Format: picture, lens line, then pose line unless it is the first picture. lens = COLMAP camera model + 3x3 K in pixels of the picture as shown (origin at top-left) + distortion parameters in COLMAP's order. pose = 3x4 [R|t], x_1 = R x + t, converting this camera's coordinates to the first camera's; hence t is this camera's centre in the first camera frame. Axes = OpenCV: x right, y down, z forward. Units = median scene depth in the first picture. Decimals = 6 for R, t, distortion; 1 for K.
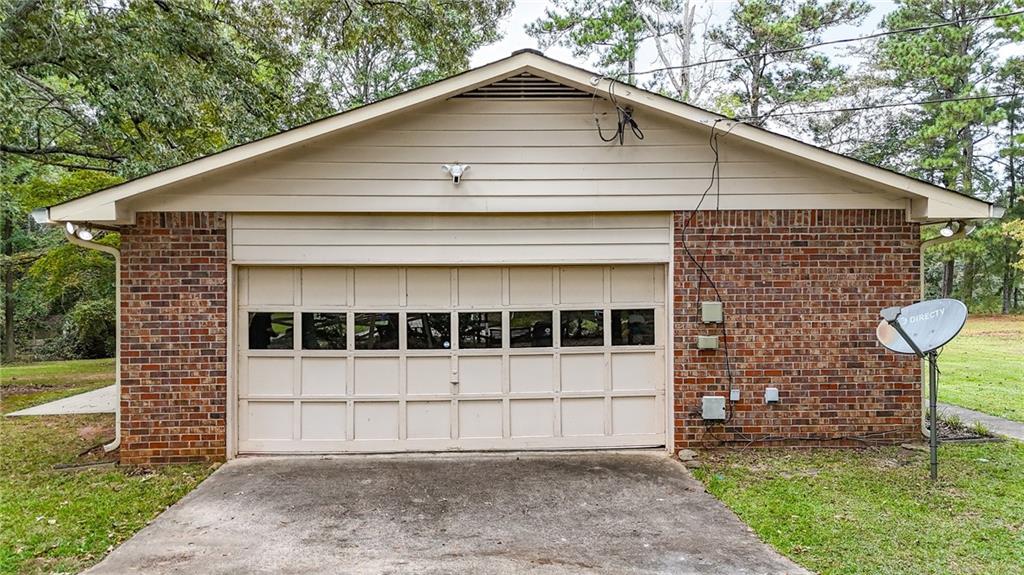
lens RADIAL K [[757.9, 0, 512.0], [0, 757.9, 287.5], [0, 0, 1]] dist [0.079103, -0.078630]
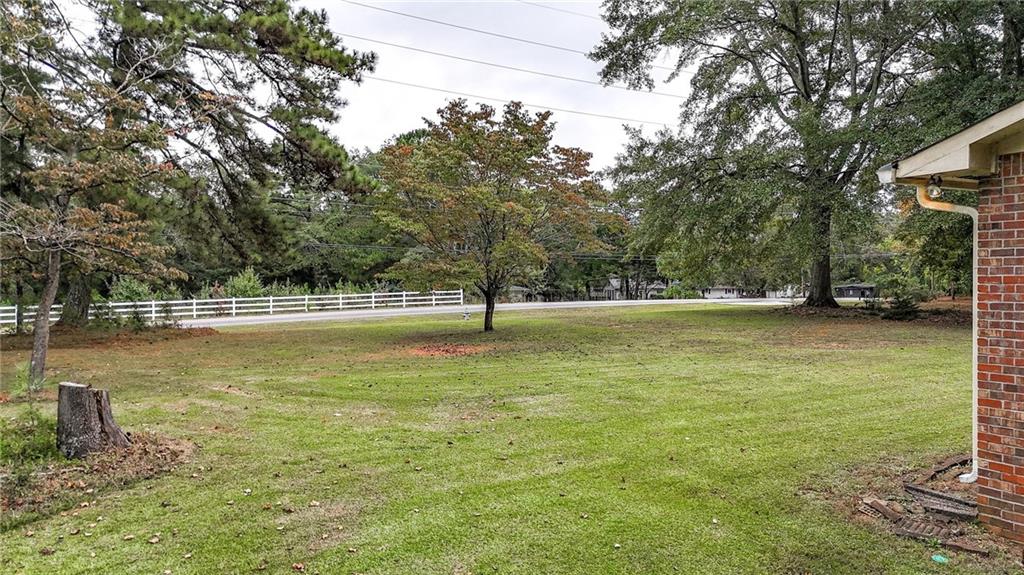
lens RADIAL K [[757.9, 0, 512.0], [0, 757.9, 287.5], [0, 0, 1]] dist [0.079103, -0.078630]
pose [[0.527893, 0.032912, -0.848673, -0.080009], [0.024902, 0.998219, 0.054201, -0.018367], [0.848946, -0.049746, 0.526133, 0.158816]]
